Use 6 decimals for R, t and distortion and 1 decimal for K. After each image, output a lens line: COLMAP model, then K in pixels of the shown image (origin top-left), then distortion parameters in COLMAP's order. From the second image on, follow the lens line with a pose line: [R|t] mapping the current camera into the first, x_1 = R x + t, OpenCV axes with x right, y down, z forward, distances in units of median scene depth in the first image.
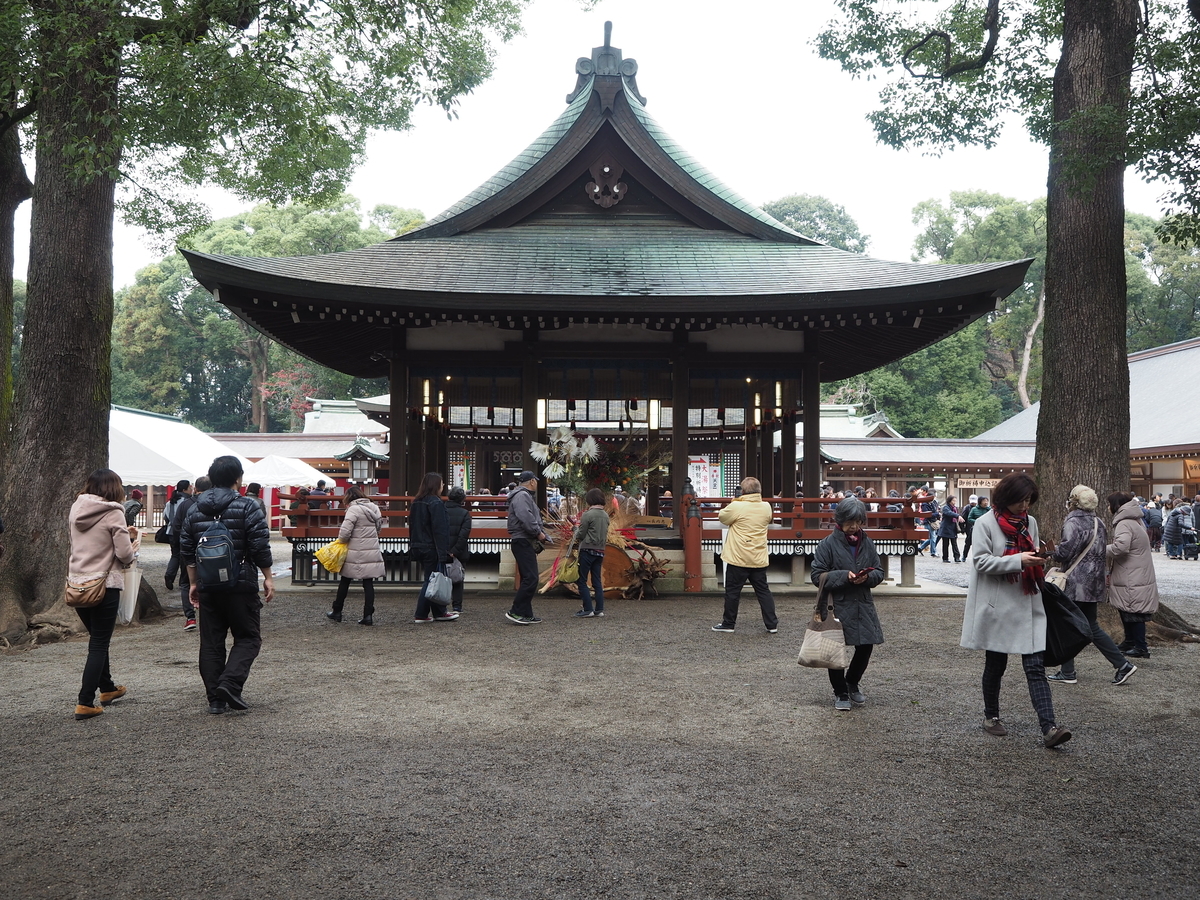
lens RADIAL K [[1161.1, 0, 600.0], [0, 1161.1, 450.0], [0, 0, 1]] dist [0.002785, -0.006055]
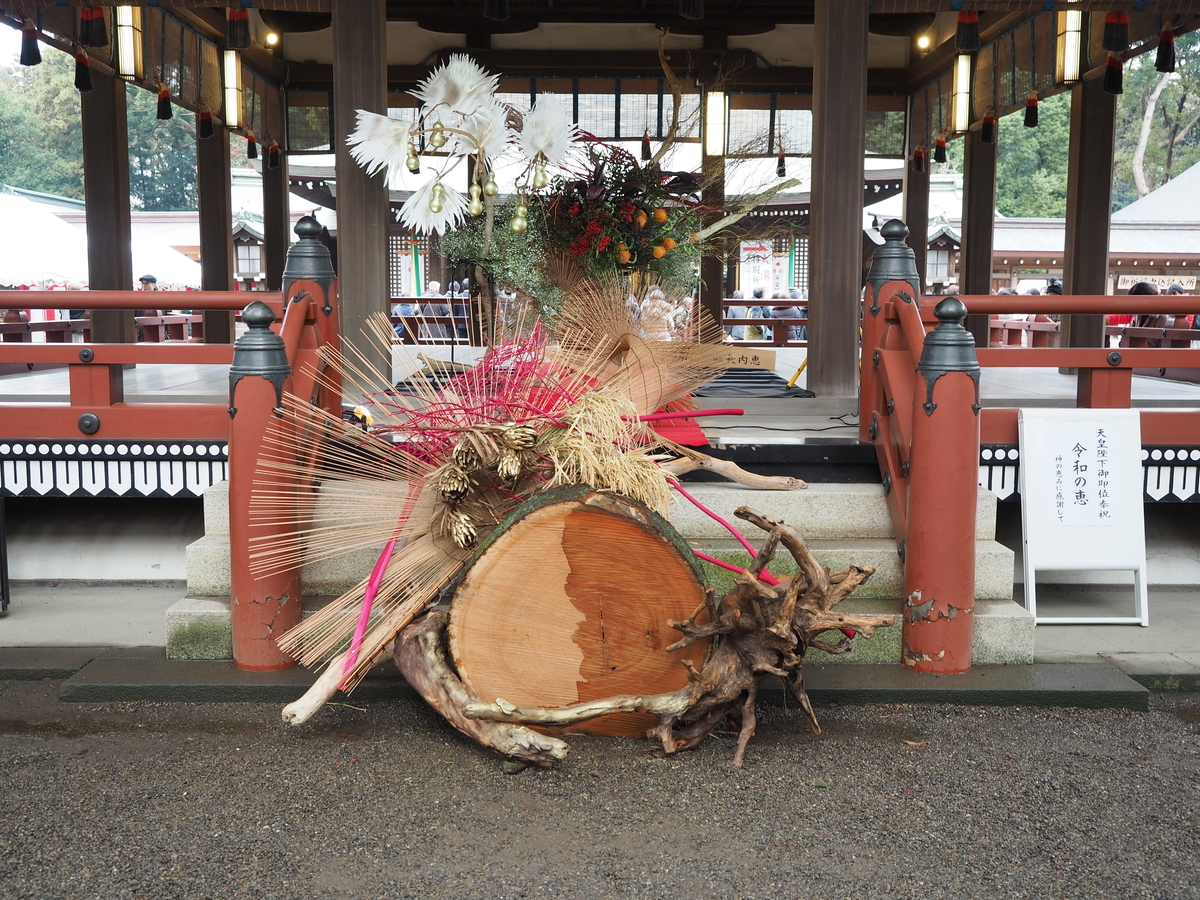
lens RADIAL K [[1161.1, 0, 600.0], [0, 1161.1, 450.0], [0, 0, 1]] dist [0.002785, -0.006055]
pose [[0.999860, 0.001844, -0.016629, 0.004437], [0.000925, 0.986299, 0.164967, 0.013526], [0.016705, -0.164959, 0.986159, 0.304974]]
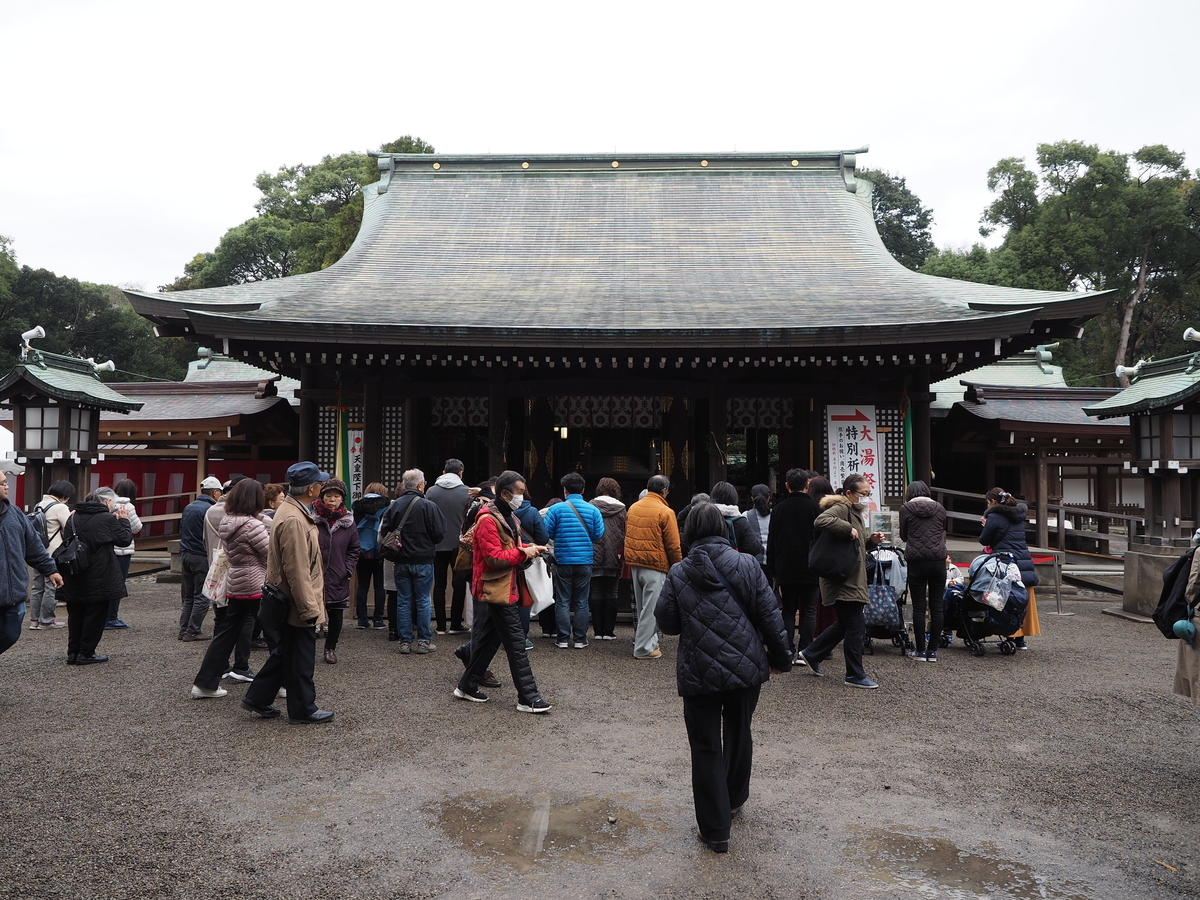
lens RADIAL K [[812.6, 0, 600.0], [0, 812.6, 450.0], [0, 0, 1]] dist [0.001389, 0.000348]
pose [[0.998245, 0.000765, -0.059208, 0.005875], [-0.000844, 0.999999, -0.001312, 0.022312], [0.059206, 0.001359, 0.998245, 0.665646]]
